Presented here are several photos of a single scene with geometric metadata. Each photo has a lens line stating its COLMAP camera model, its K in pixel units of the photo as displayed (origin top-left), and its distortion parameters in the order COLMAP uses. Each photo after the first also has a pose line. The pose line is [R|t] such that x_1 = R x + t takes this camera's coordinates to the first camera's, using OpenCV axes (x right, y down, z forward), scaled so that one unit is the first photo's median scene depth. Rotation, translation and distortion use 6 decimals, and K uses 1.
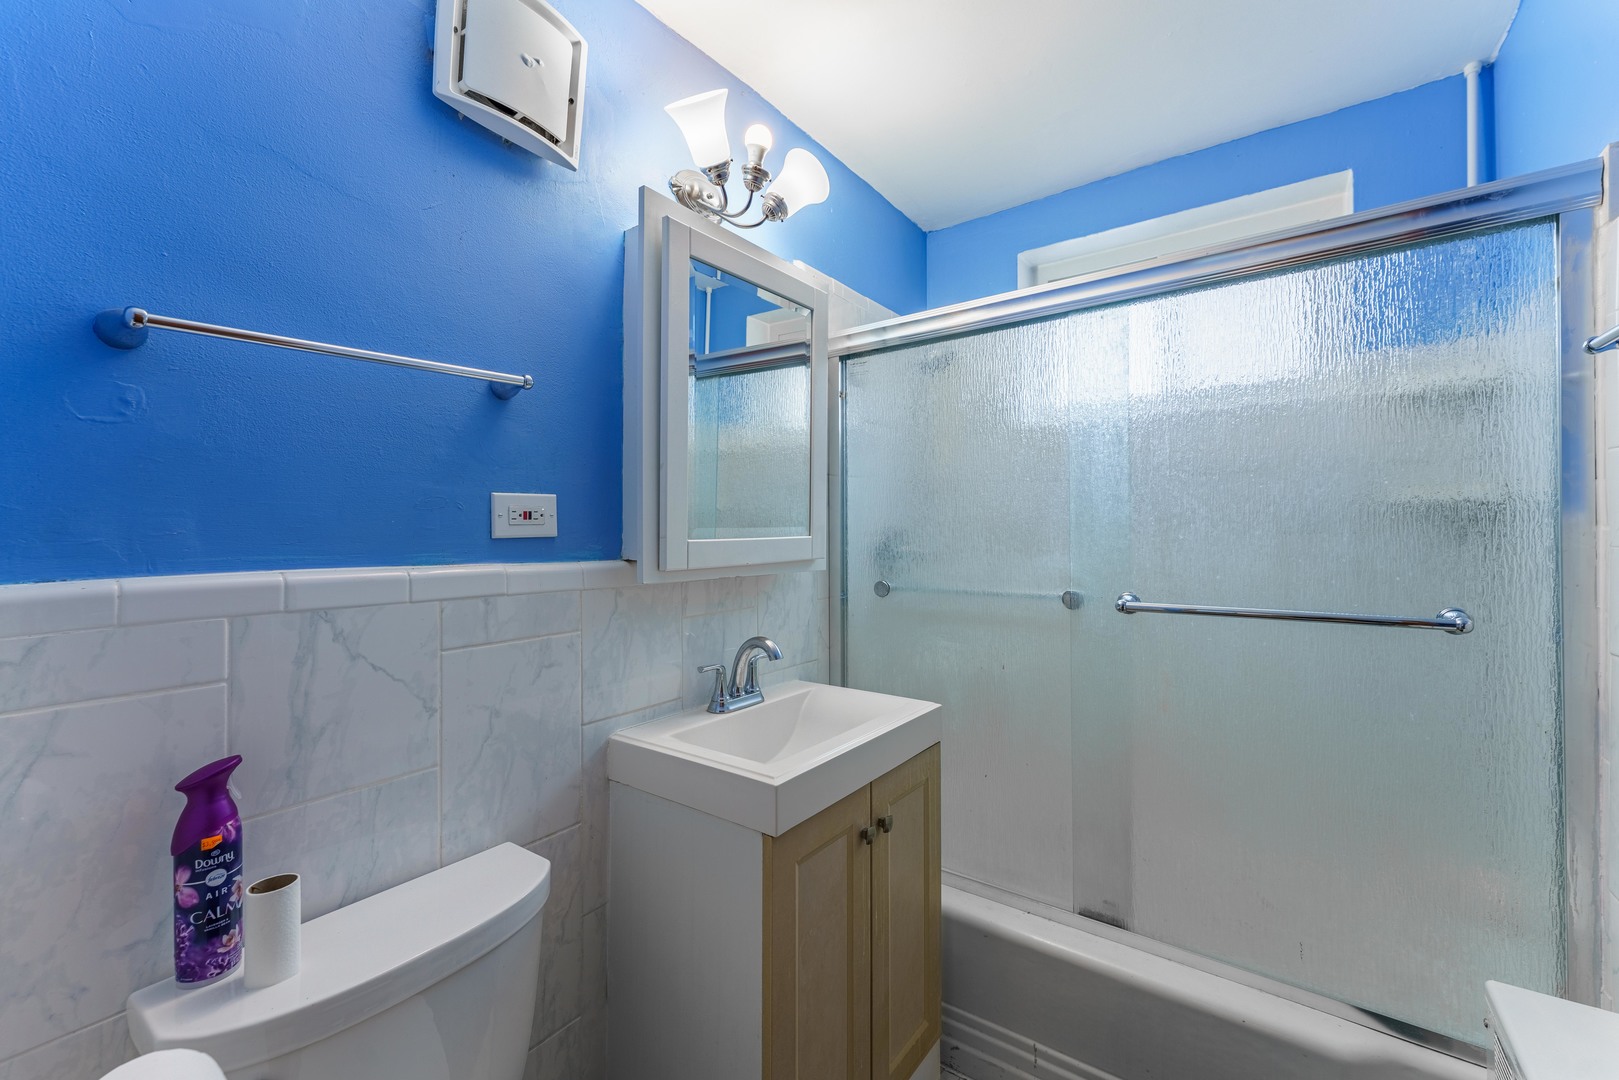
lens RADIAL K [[654.0, 0, 813.1], [0, 654.0, 528.1], [0, 0, 1]] dist [-0.000571, -0.000203]
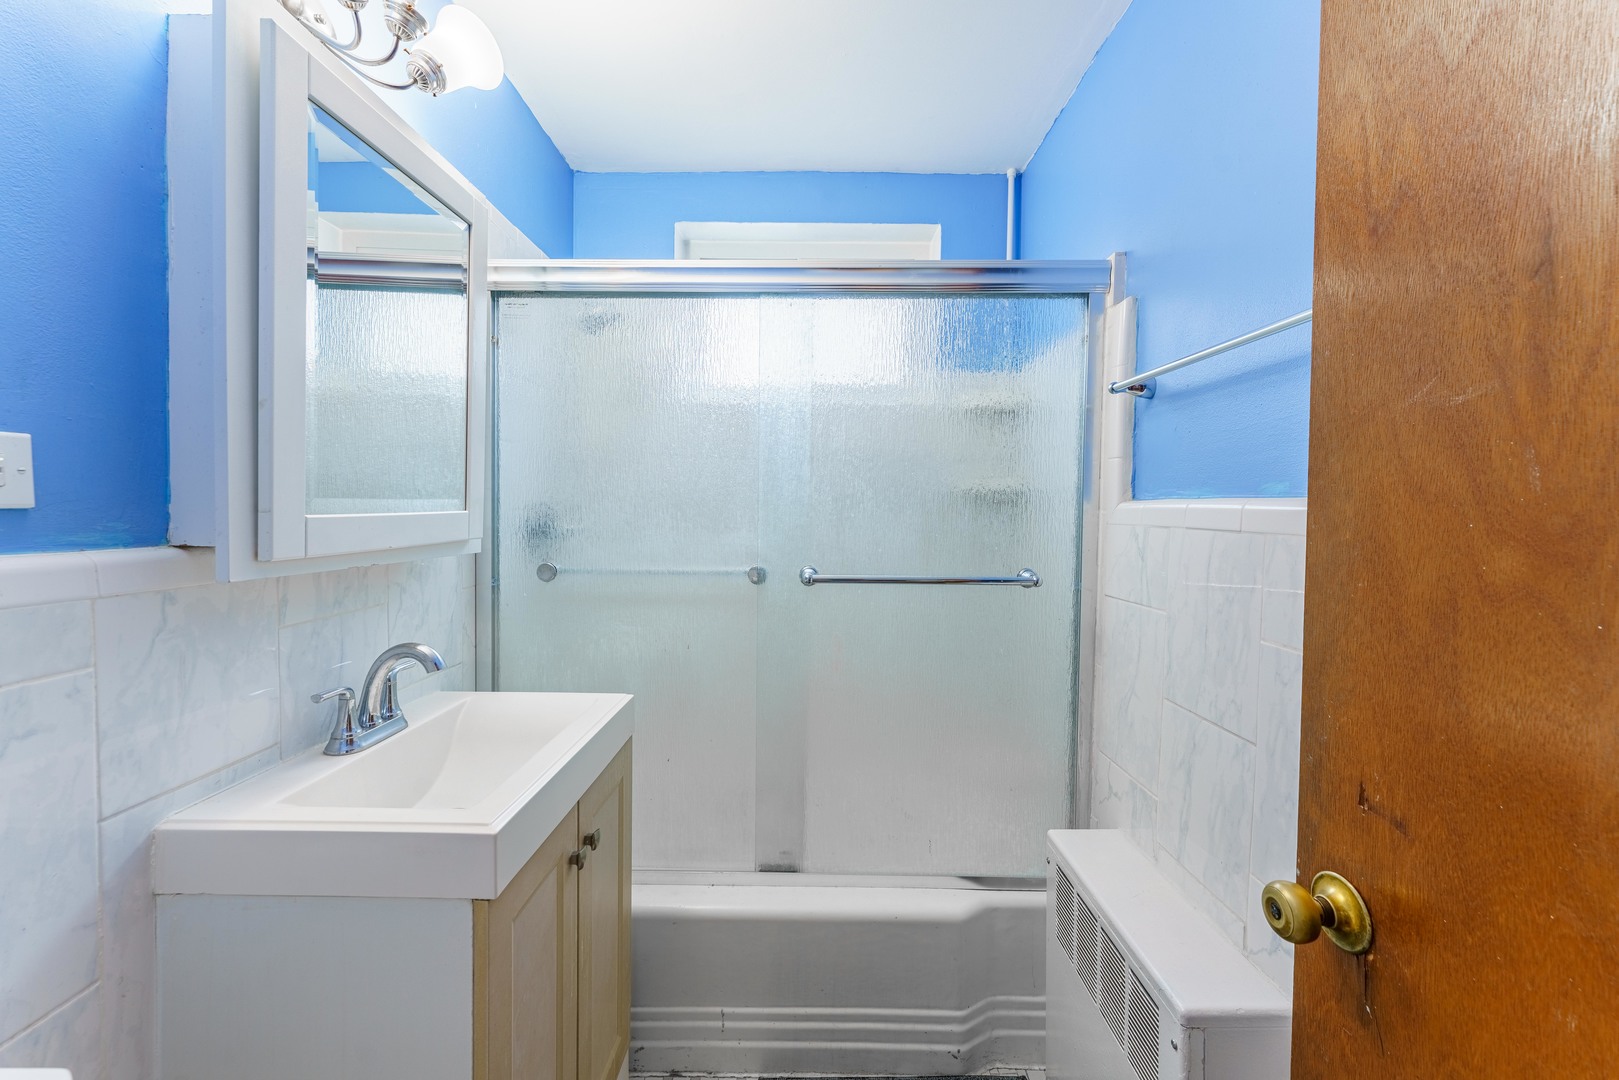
lens RADIAL K [[654.0, 0, 813.1], [0, 654.0, 528.1], [0, 0, 1]] dist [-0.000571, -0.000203]
pose [[0.814034, -0.004995, 0.580796, -0.137222], [-0.017112, 0.999323, 0.032578, 0.000137], [-0.580566, -0.036458, 0.813397, 0.113739]]
